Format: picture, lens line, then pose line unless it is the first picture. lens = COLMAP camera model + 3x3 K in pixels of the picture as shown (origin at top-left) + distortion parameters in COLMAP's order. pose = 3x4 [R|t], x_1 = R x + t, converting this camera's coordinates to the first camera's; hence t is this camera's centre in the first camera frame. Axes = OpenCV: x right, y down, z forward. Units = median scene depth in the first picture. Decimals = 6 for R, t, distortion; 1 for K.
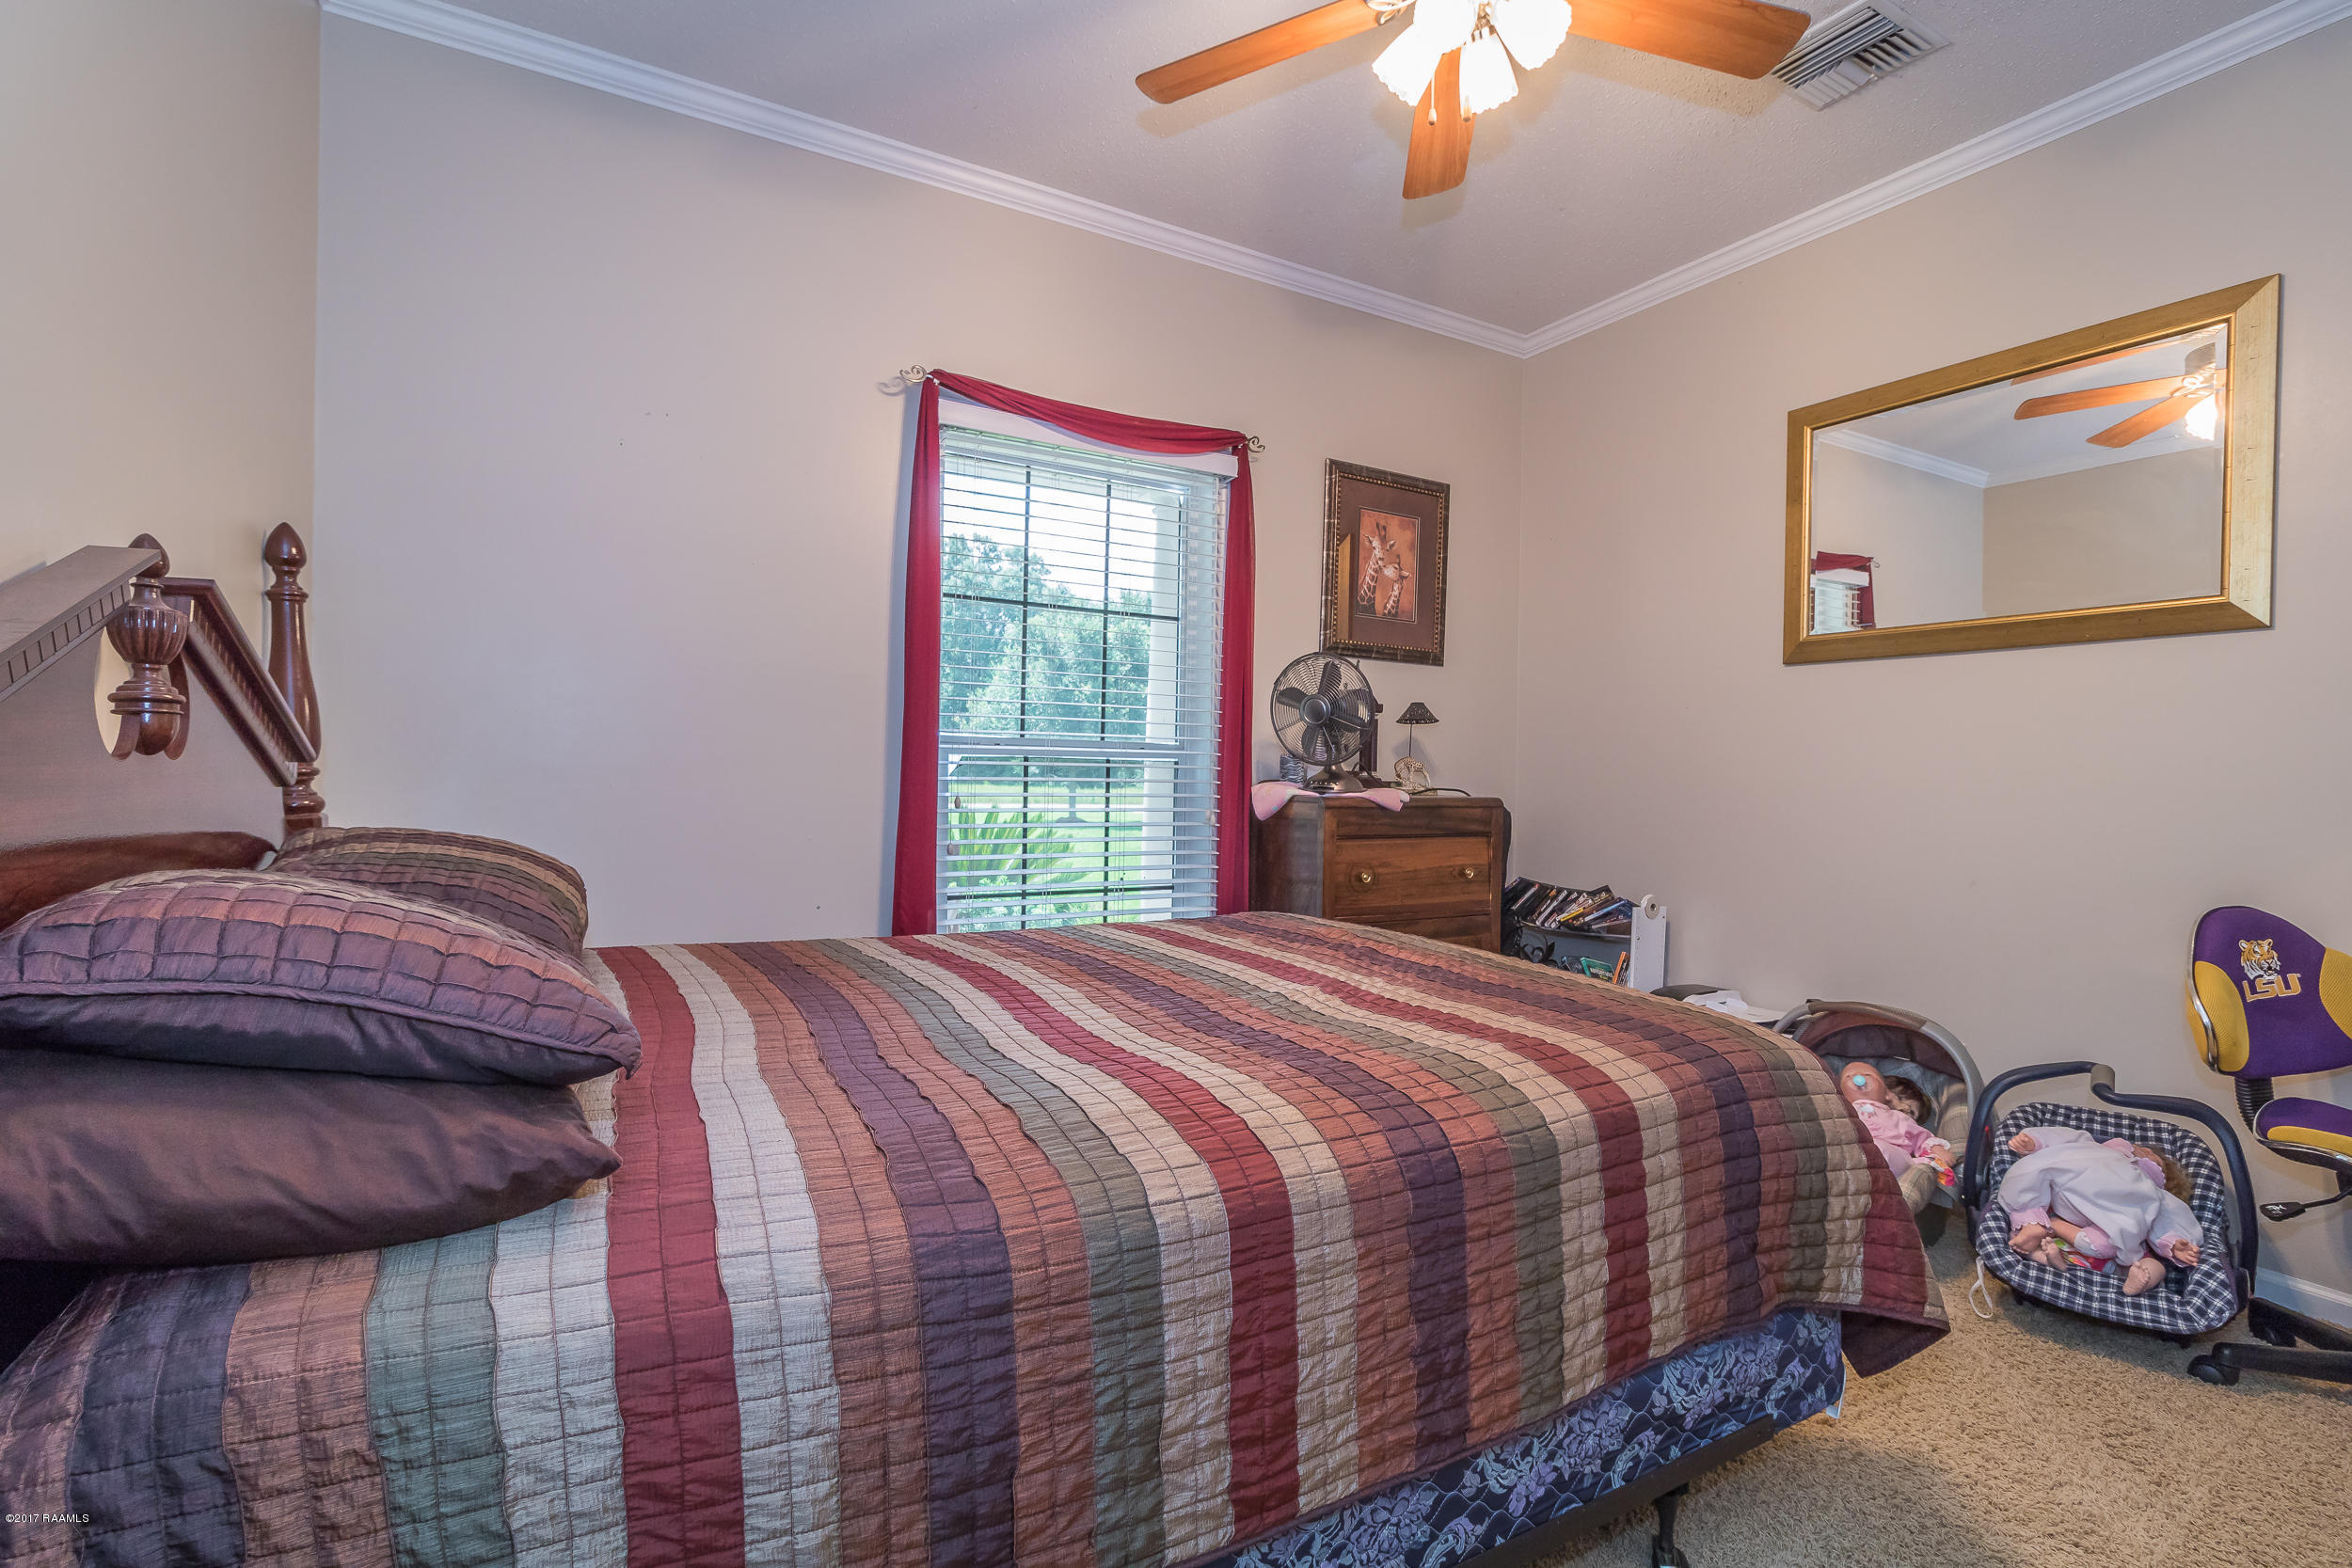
lens RADIAL K [[1088.5, 0, 1172.8], [0, 1088.5, 788.8], [0, 0, 1]] dist [0.003894, 0.001278]
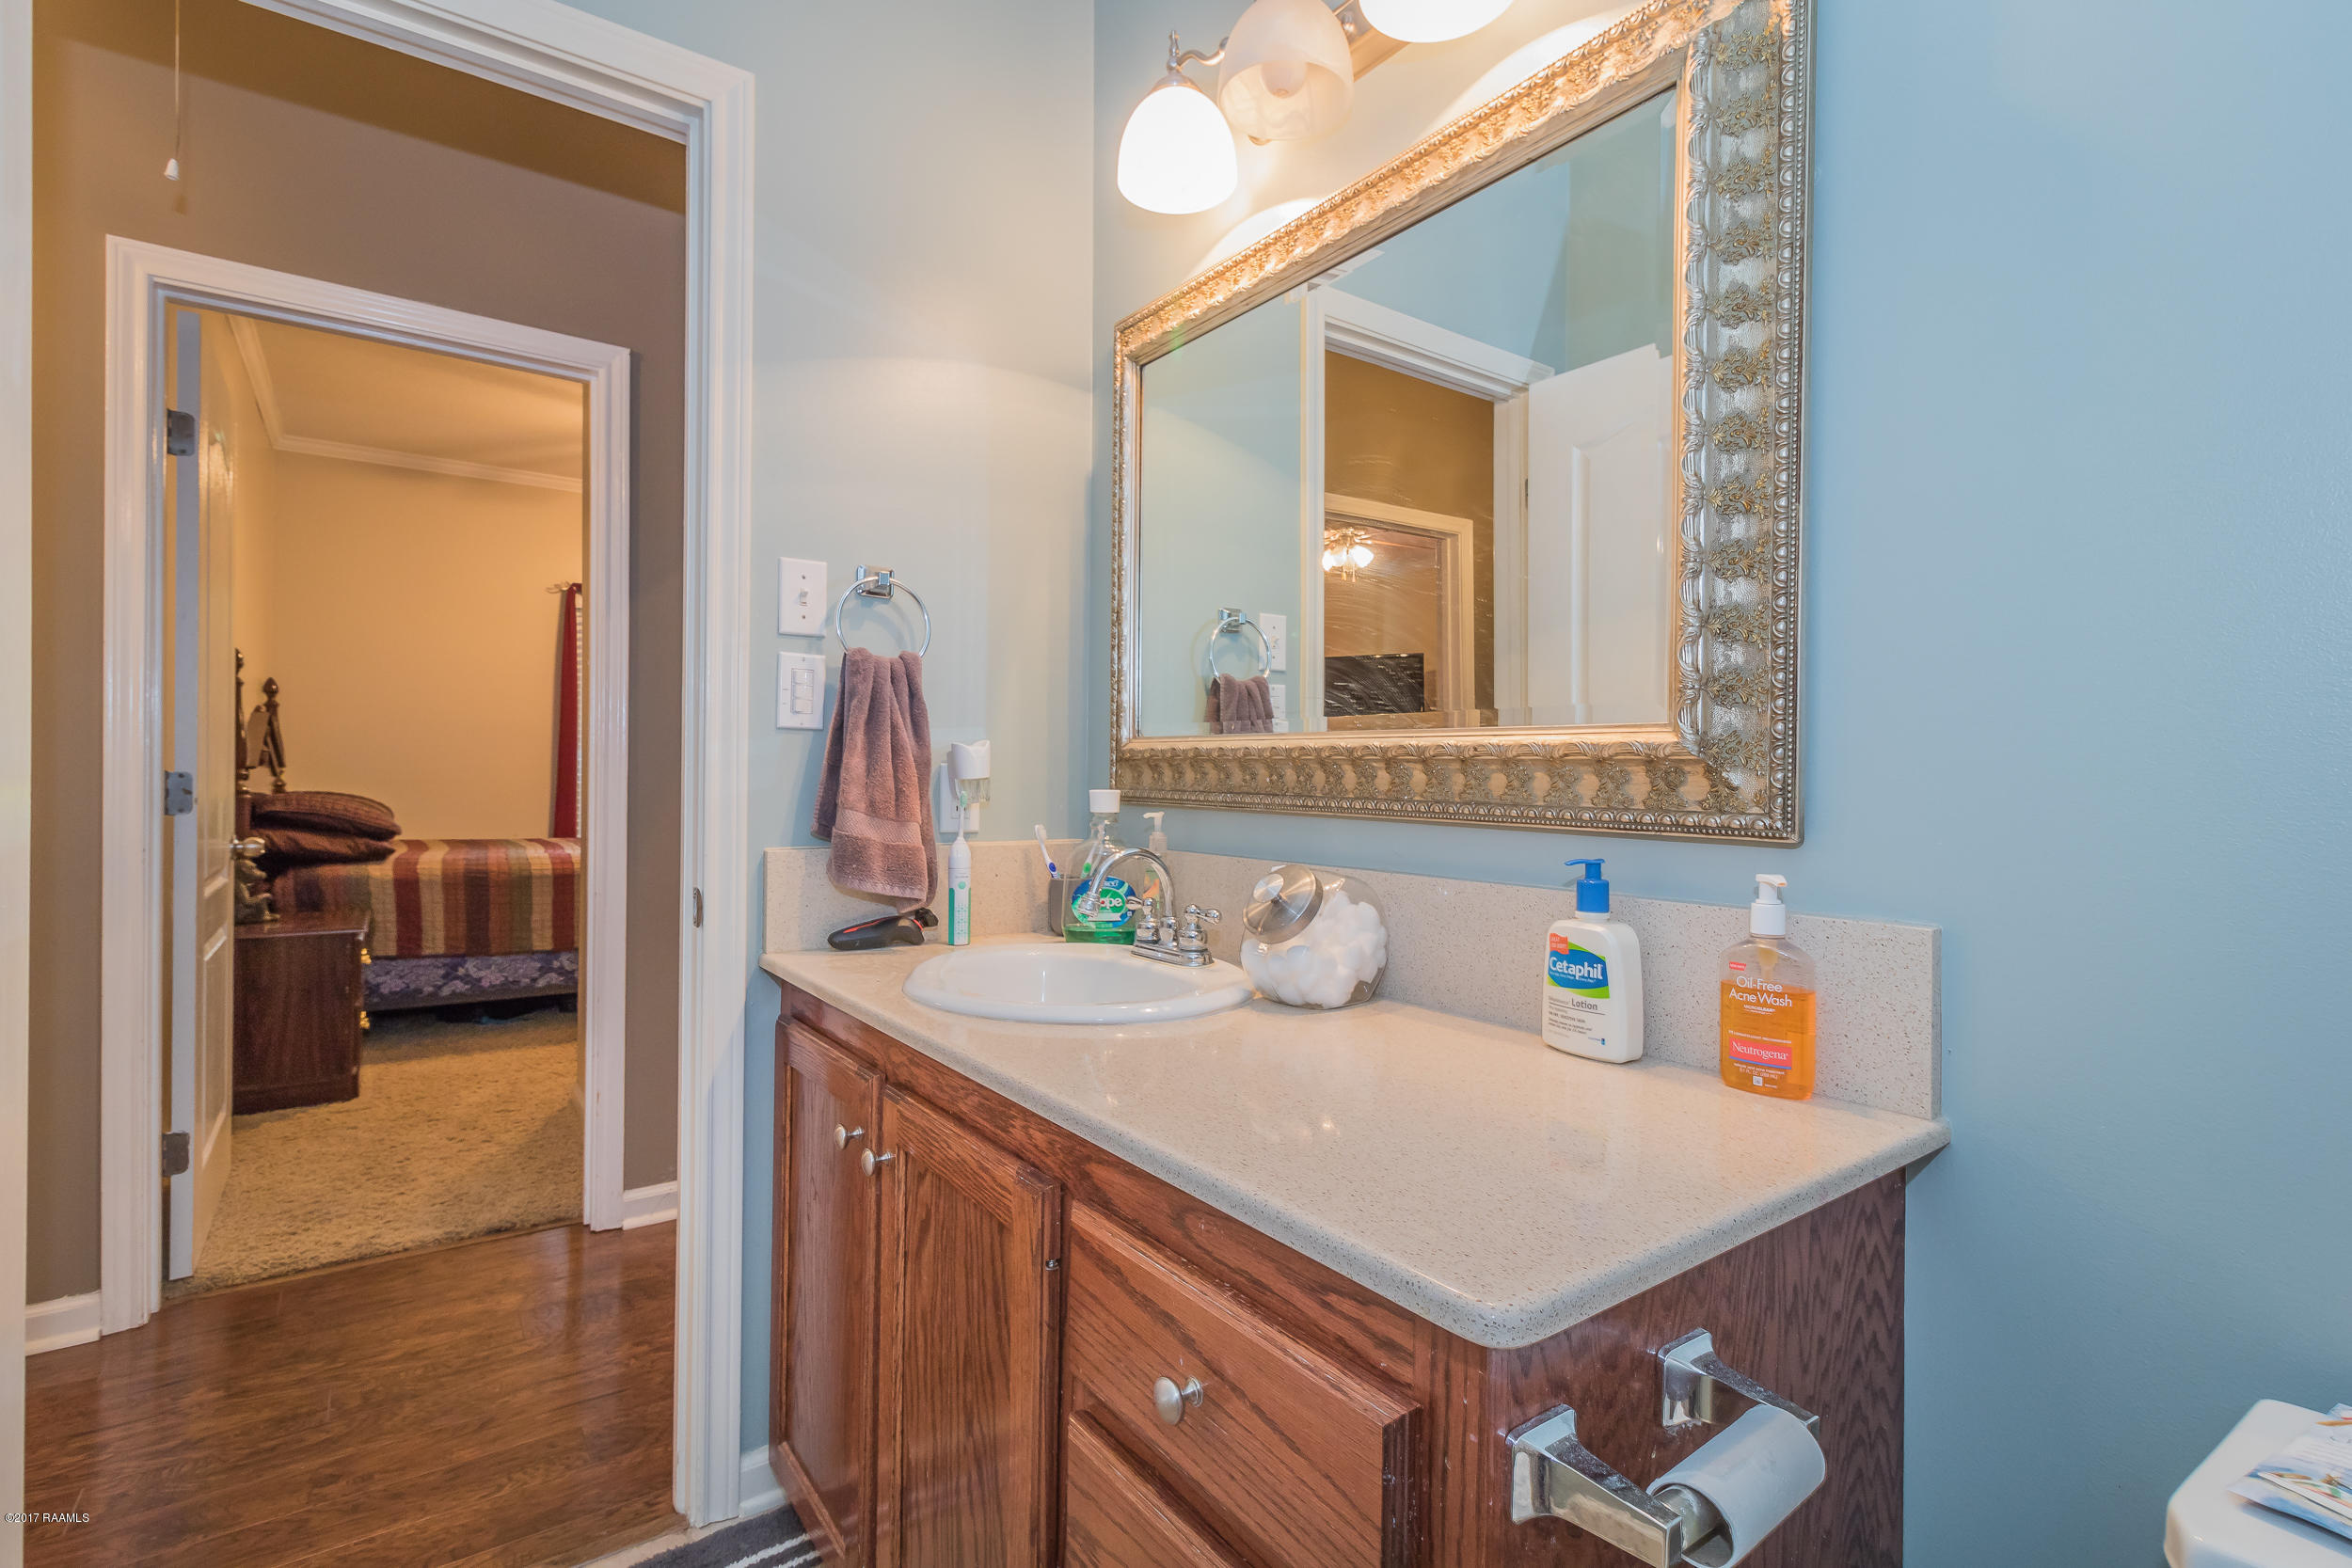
lens RADIAL K [[1088.5, 0, 1179.5], [0, 1088.5, 786.9], [0, 0, 1]] dist [0.003894, 0.001278]
pose [[0.993289, -0.009663, 0.115256, 2.406007], [0.009679, 0.999953, 0.000423, 0.098126], [-0.115254, 0.000695, 0.993336, -4.235656]]
